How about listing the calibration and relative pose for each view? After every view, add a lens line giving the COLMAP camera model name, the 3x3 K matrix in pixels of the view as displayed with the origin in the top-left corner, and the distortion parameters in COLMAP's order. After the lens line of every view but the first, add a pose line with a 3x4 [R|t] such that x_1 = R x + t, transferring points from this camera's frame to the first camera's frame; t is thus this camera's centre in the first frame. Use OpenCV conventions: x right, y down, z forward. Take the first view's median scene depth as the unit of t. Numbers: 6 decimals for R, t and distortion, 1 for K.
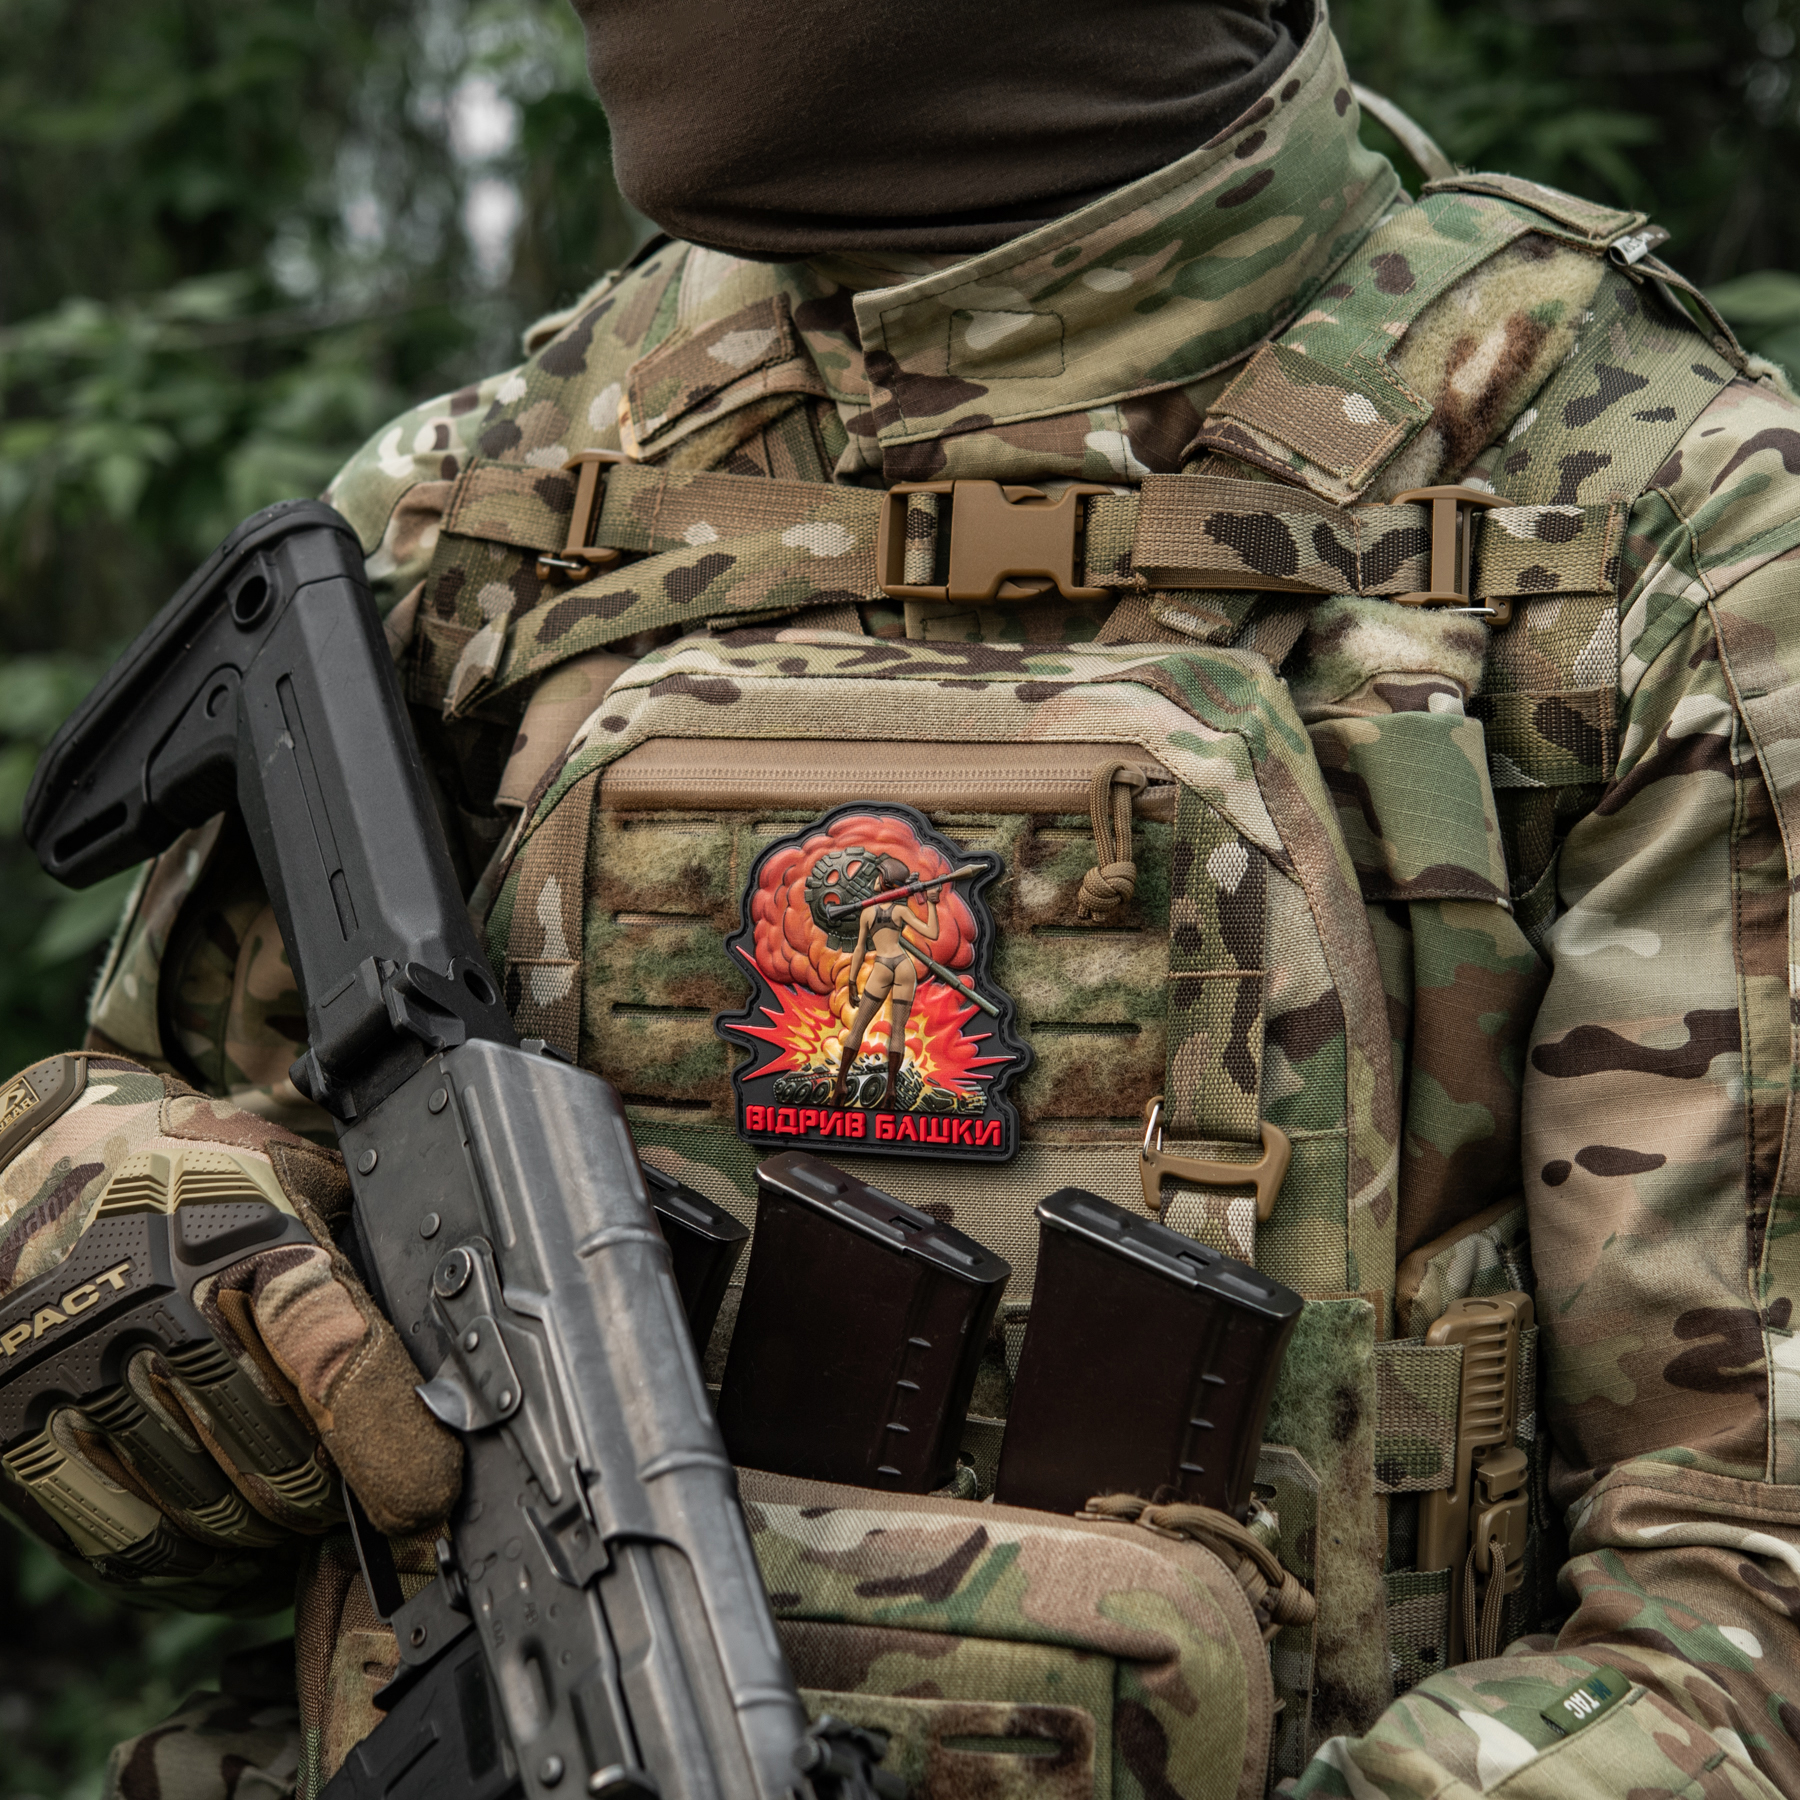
lens RADIAL K [[4858.6, 0, 758.0], [0, 4858.6, 1114.7], [0, 0, 1]] dist [-0.071627, -0.286844]
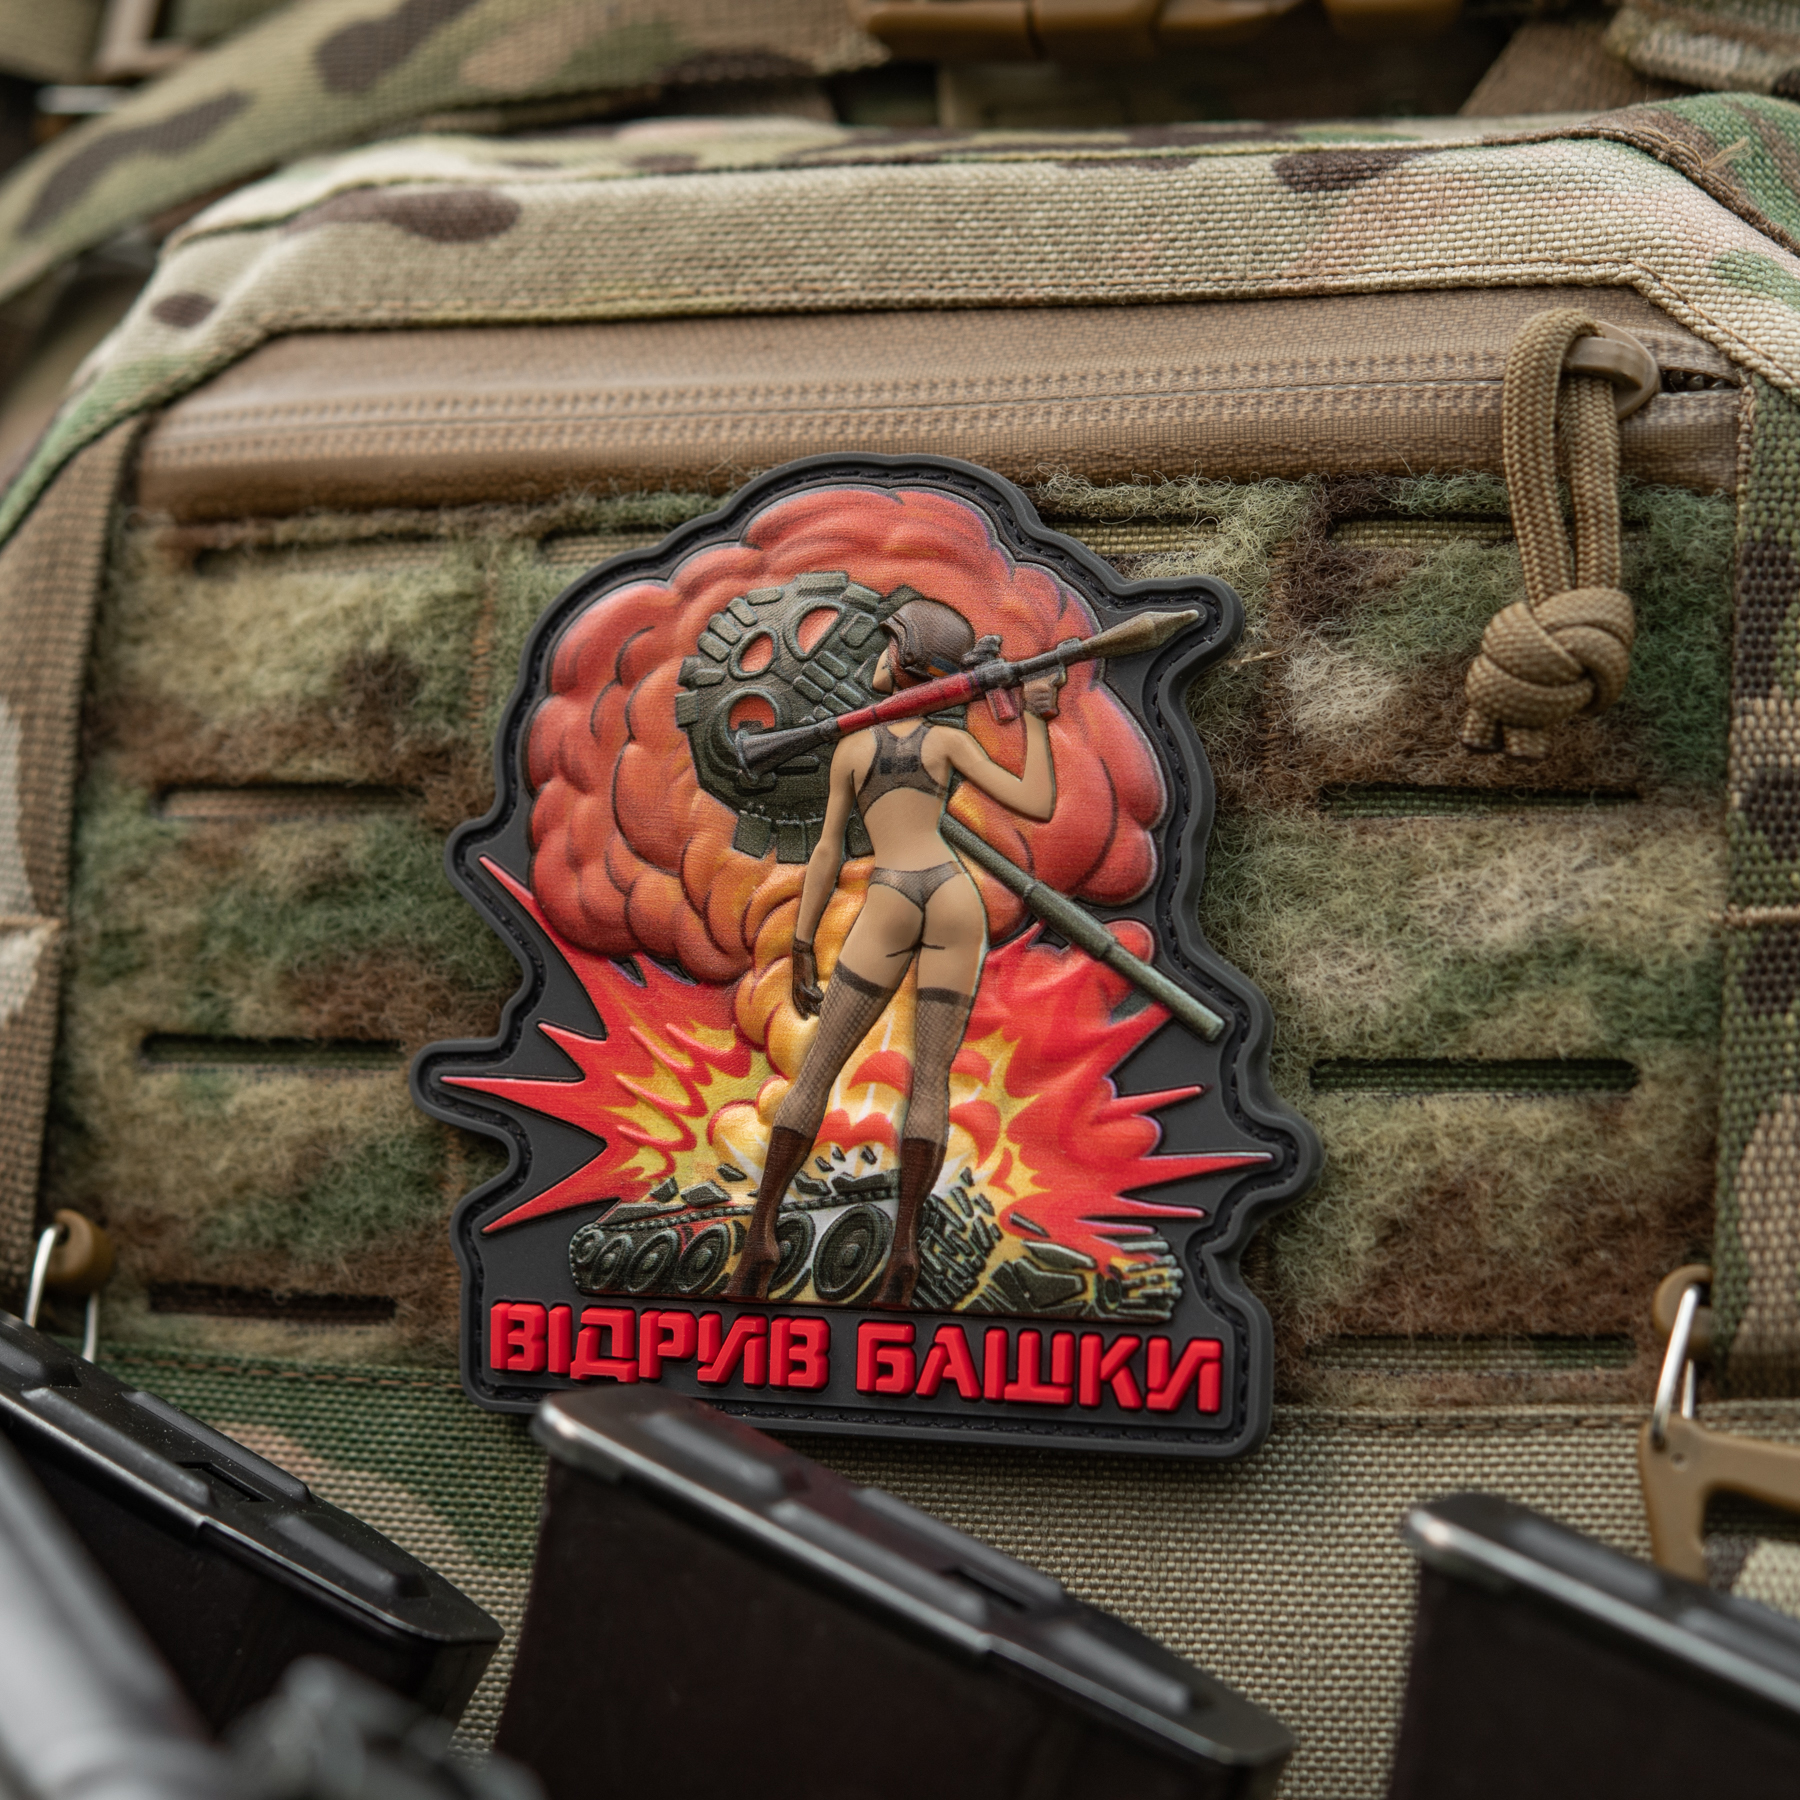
lens RADIAL K [[5074.9, 0, 900.0], [0, 5074.9, 900.0], [0, 0, 1]] dist [-0.067197, 0.278287]
pose [[0.997561, 0.035920, 0.059847, 0.004230], [-0.025073, 0.984599, -0.173018, 0.033266], [-0.065140, 0.171095, 0.983099, 0.635526]]
